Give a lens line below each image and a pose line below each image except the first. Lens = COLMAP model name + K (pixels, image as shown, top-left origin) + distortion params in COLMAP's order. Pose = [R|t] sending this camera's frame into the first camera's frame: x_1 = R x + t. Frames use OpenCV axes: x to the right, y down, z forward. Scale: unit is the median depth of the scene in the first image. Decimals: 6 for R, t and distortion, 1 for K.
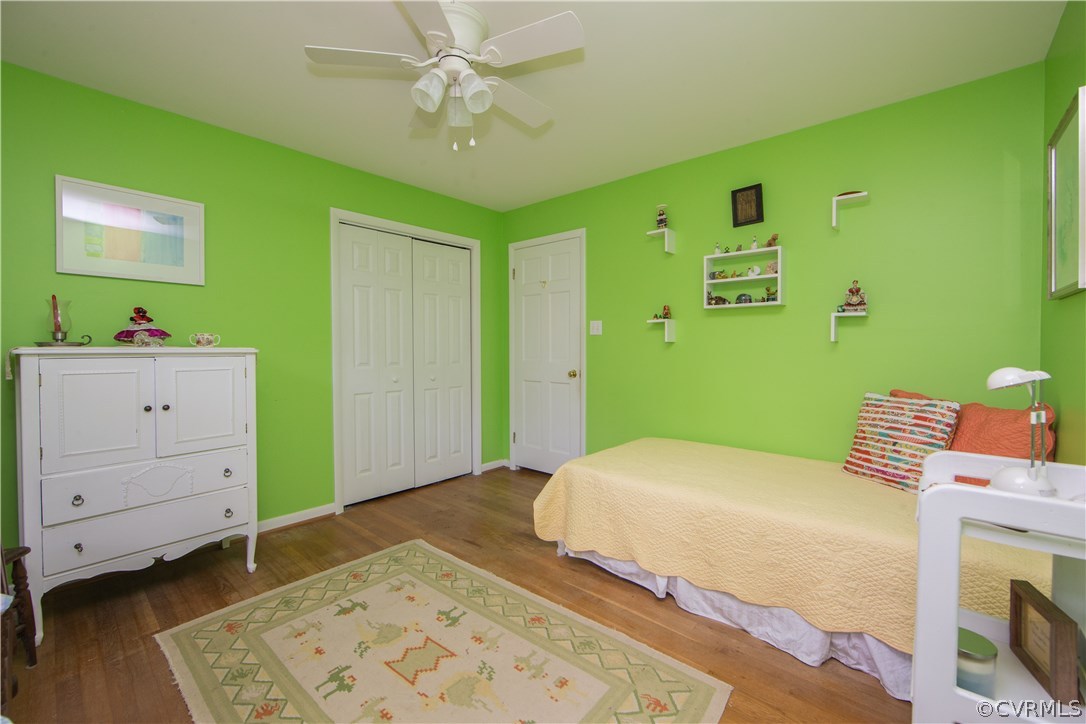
lens RADIAL K [[436.3, 0, 543.1], [0, 436.3, 358.9], [0, 0, 1]] dist [-0.011957, 0.001283]
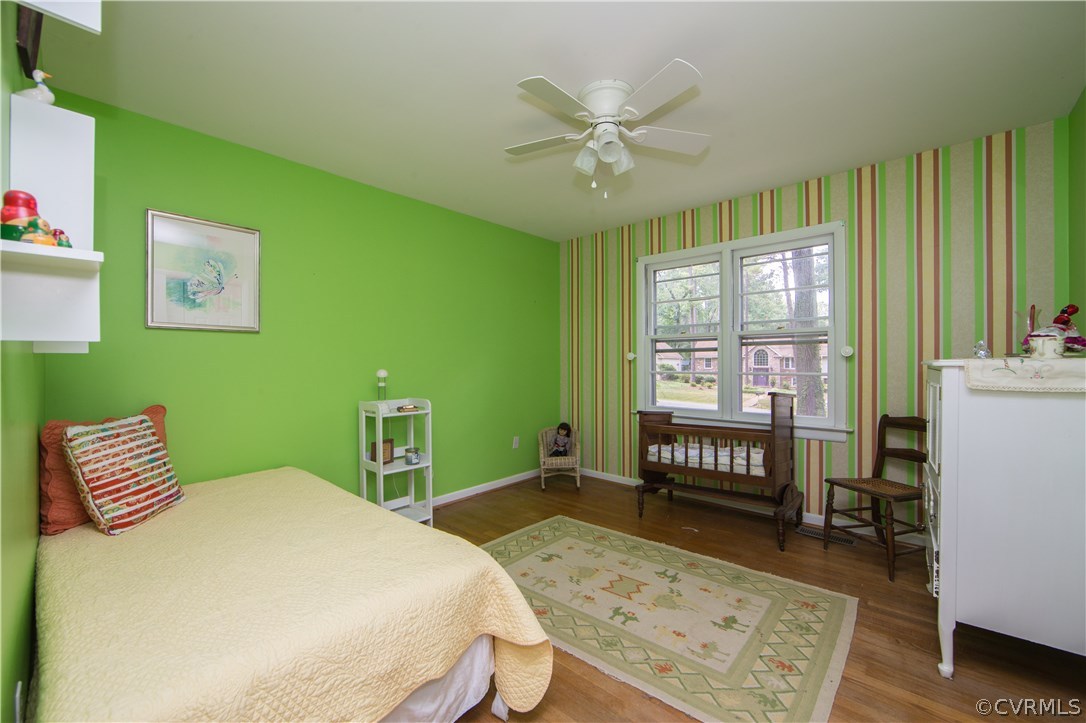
lens RADIAL K [[436.3, 0, 543.3], [0, 436.3, 357.0], [0, 0, 1]] dist [-0.011957, 0.001283]
pose [[-0.999991, 0.004243, -0.000978, -0.021005], [0.004227, 0.999865, 0.015866, -0.051724], [0.001045, 0.015862, -0.999874, 1.993792]]
